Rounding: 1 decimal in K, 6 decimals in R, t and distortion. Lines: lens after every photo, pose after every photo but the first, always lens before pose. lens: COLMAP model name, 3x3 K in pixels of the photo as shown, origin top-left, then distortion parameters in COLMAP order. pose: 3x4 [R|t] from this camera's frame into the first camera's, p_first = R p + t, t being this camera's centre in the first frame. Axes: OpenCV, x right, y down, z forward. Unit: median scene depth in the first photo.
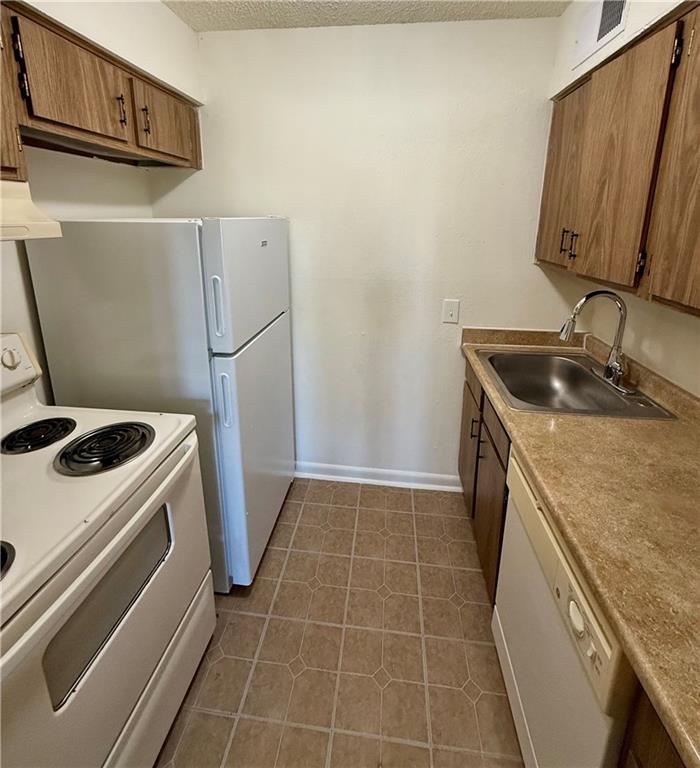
lens RADIAL K [[373.2, 0, 350.5], [0, 373.2, 299.2], [0, 0, 1]] dist [0.001108, 0.000529]
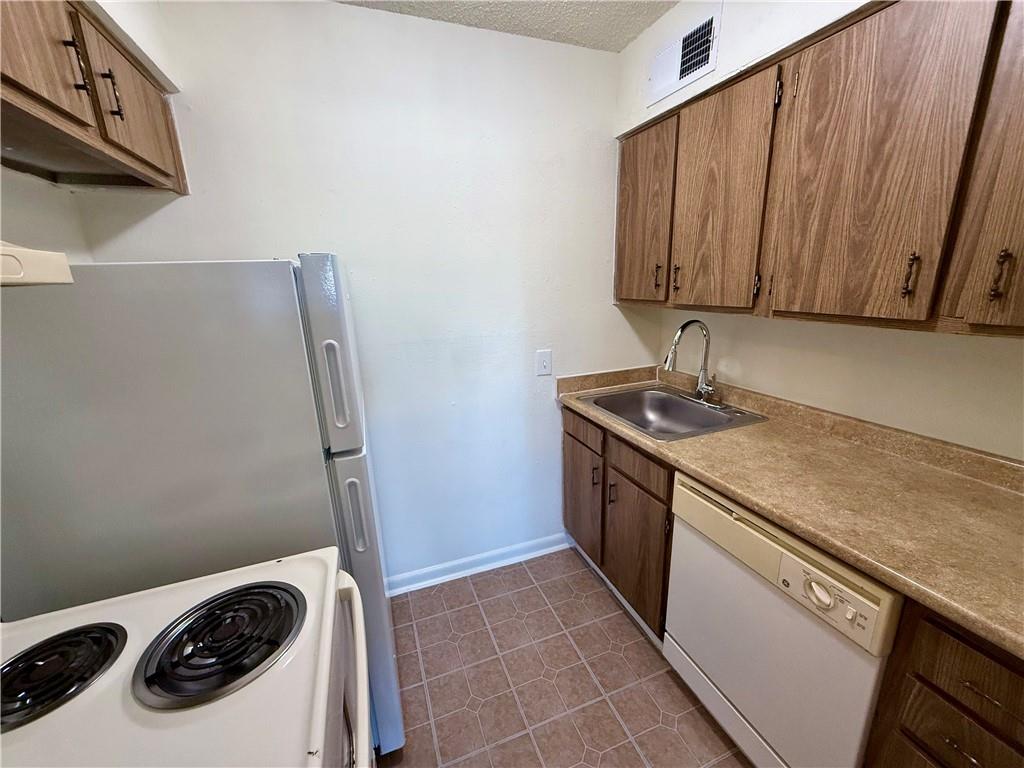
lens RADIAL K [[409.2, 0, 509.0], [0, 409.2, 384.5], [0, 0, 1]] dist [0.001649, -0.000308]
pose [[0.890373, -0.151628, 0.429237, -0.374788], [0.138292, 0.988430, 0.062302, 0.015505], [-0.433717, 0.003888, 0.901041, 0.170788]]
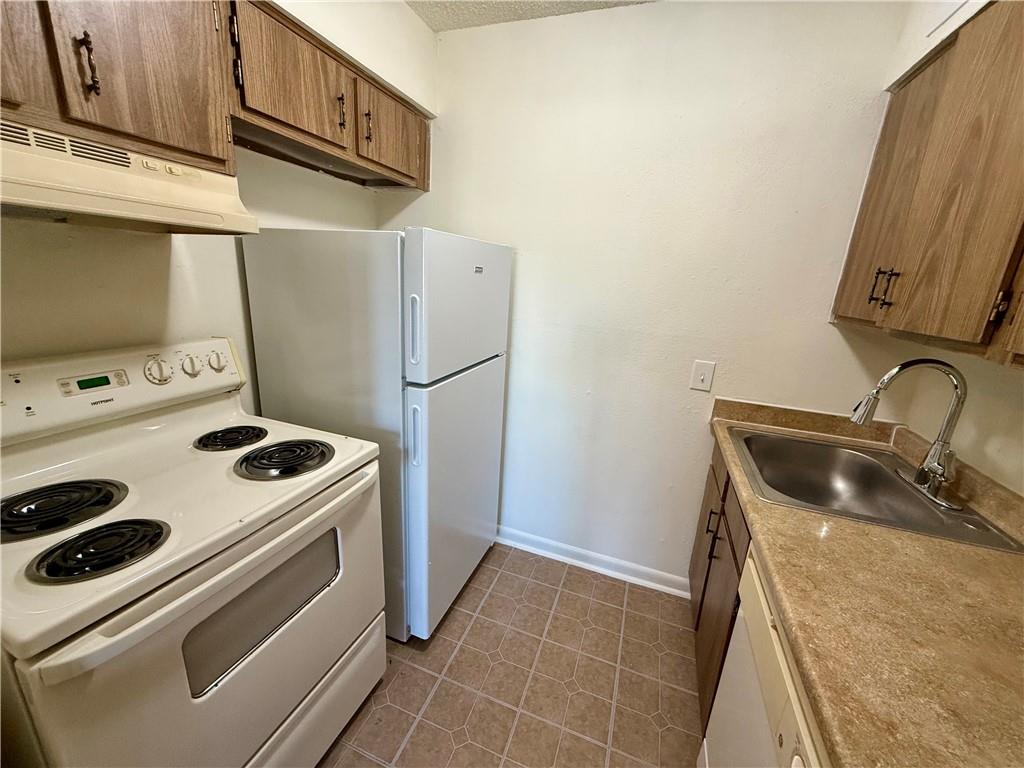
lens RADIAL K [[409.2, 0, 509.0], [0, 409.2, 384.5], [0, 0, 1]] dist [0.001649, -0.000308]
pose [[0.969620, 0.112199, -0.217366, 0.089454], [-0.103735, 0.993347, 0.050006, 0.073854], [0.221531, -0.025938, 0.974808, 0.081681]]
